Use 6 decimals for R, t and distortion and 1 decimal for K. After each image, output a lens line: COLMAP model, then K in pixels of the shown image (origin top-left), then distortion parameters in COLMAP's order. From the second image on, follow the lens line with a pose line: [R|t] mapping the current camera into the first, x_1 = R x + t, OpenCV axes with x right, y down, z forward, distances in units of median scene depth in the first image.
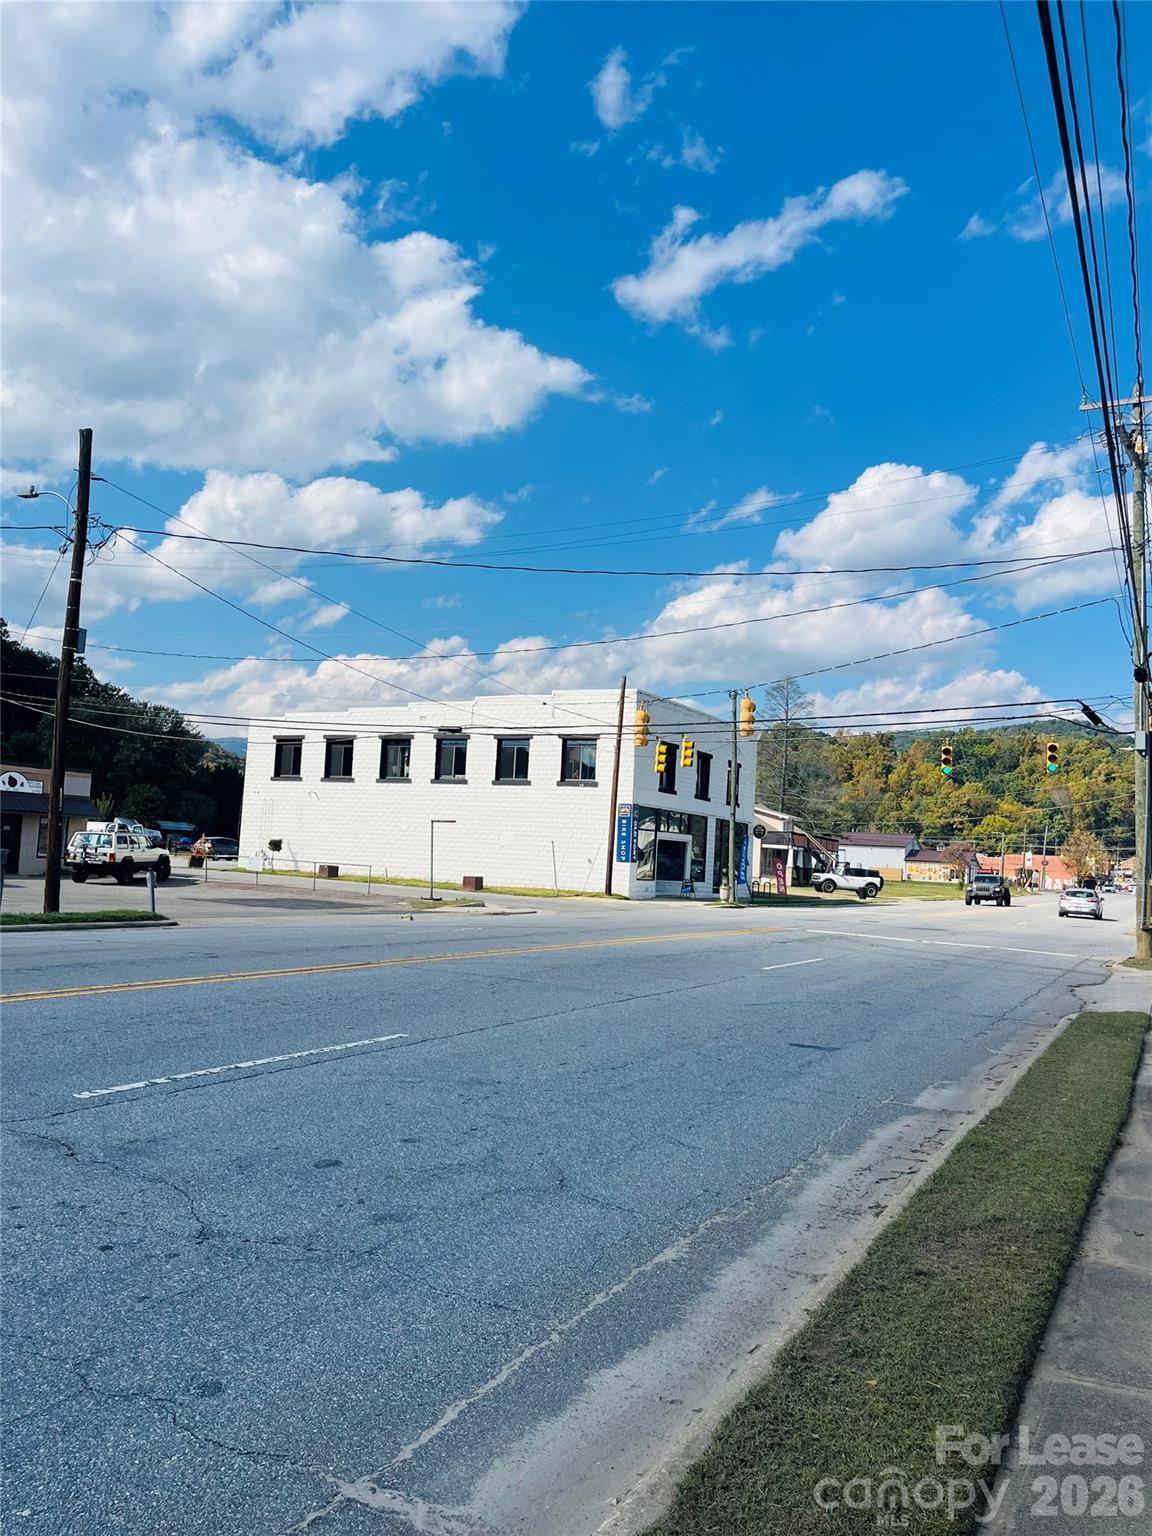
lens RADIAL K [[1160.5, 0, 599.0], [0, 1160.5, 762.7], [0, 0, 1]] dist [0.052845, -0.082423]
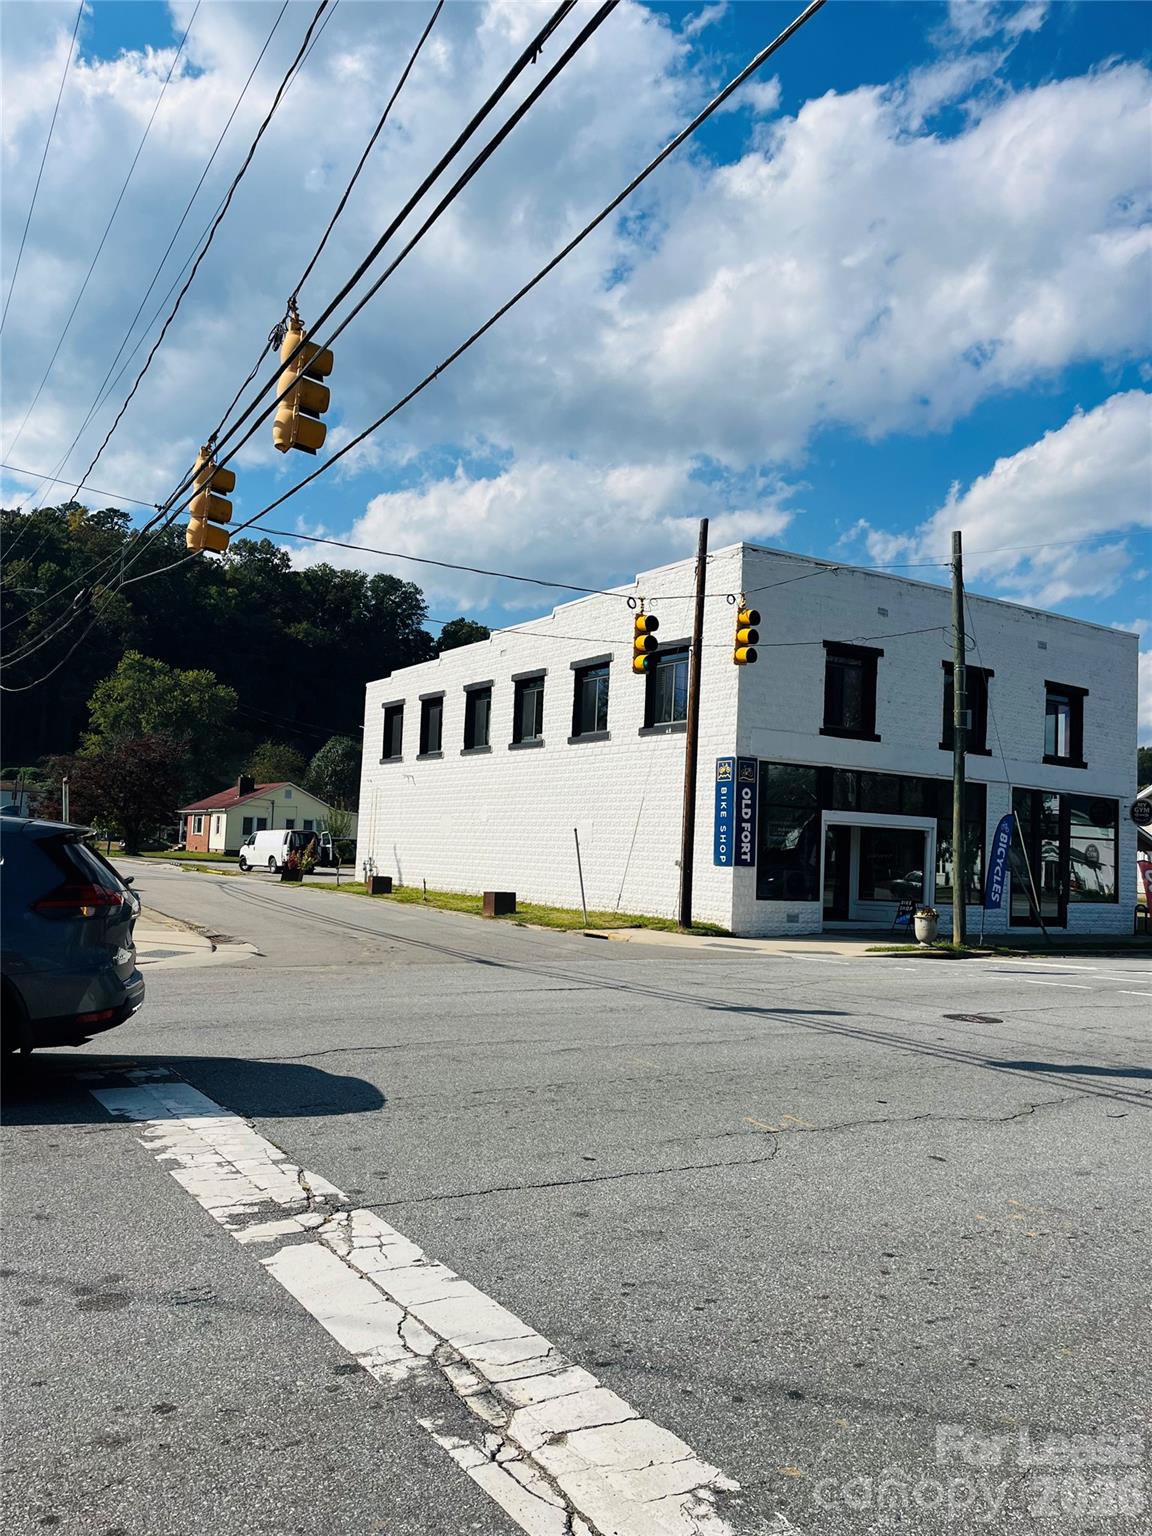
lens RADIAL K [[1160.5, 0, 599.0], [0, 1160.5, 762.7], [0, 0, 1]] dist [0.052845, -0.082423]
pose [[0.850811, -0.058912, -0.522158, 0.247677], [0.046391, 0.998237, -0.037035, 0.053291], [0.523419, 0.007287, 0.852044, 0.491242]]
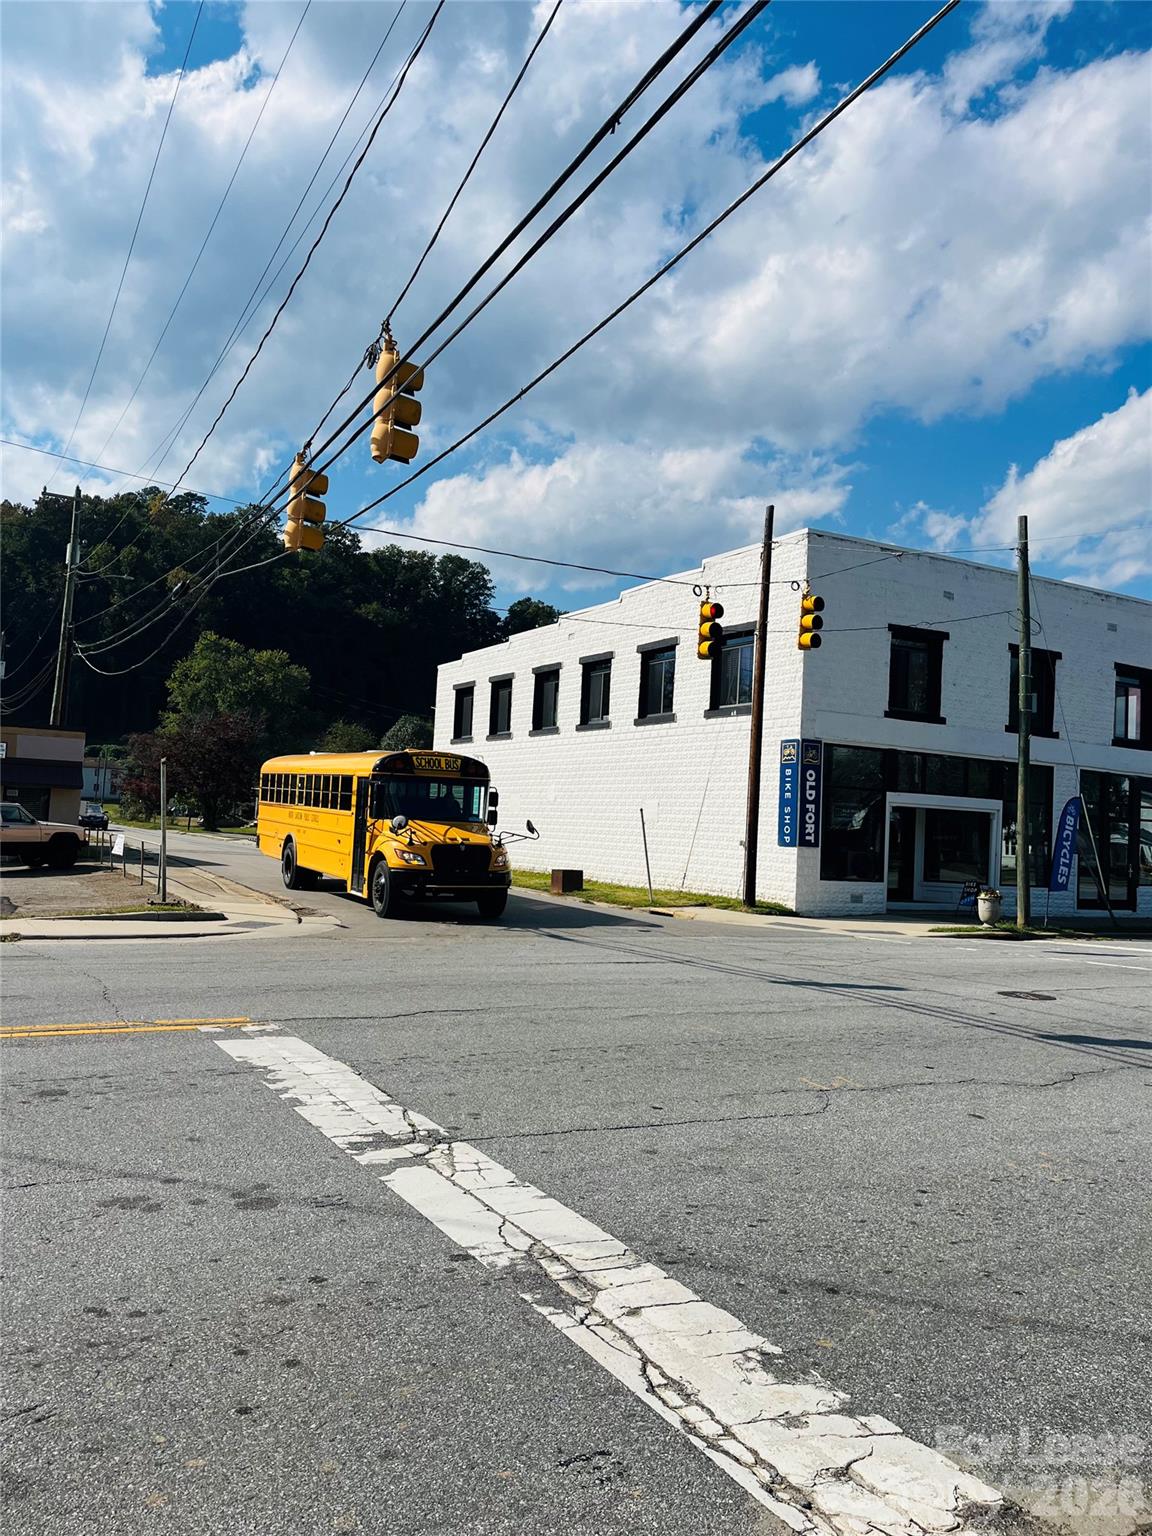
lens RADIAL K [[1160.5, 0, 599.0], [0, 1160.5, 762.7], [0, 0, 1]] dist [0.052845, -0.082423]
pose [[0.820269, -0.046125, -0.570116, 0.253986], [0.041261, 0.998918, -0.021452, 0.052515], [0.570488, -0.005928, 0.821284, 0.480514]]
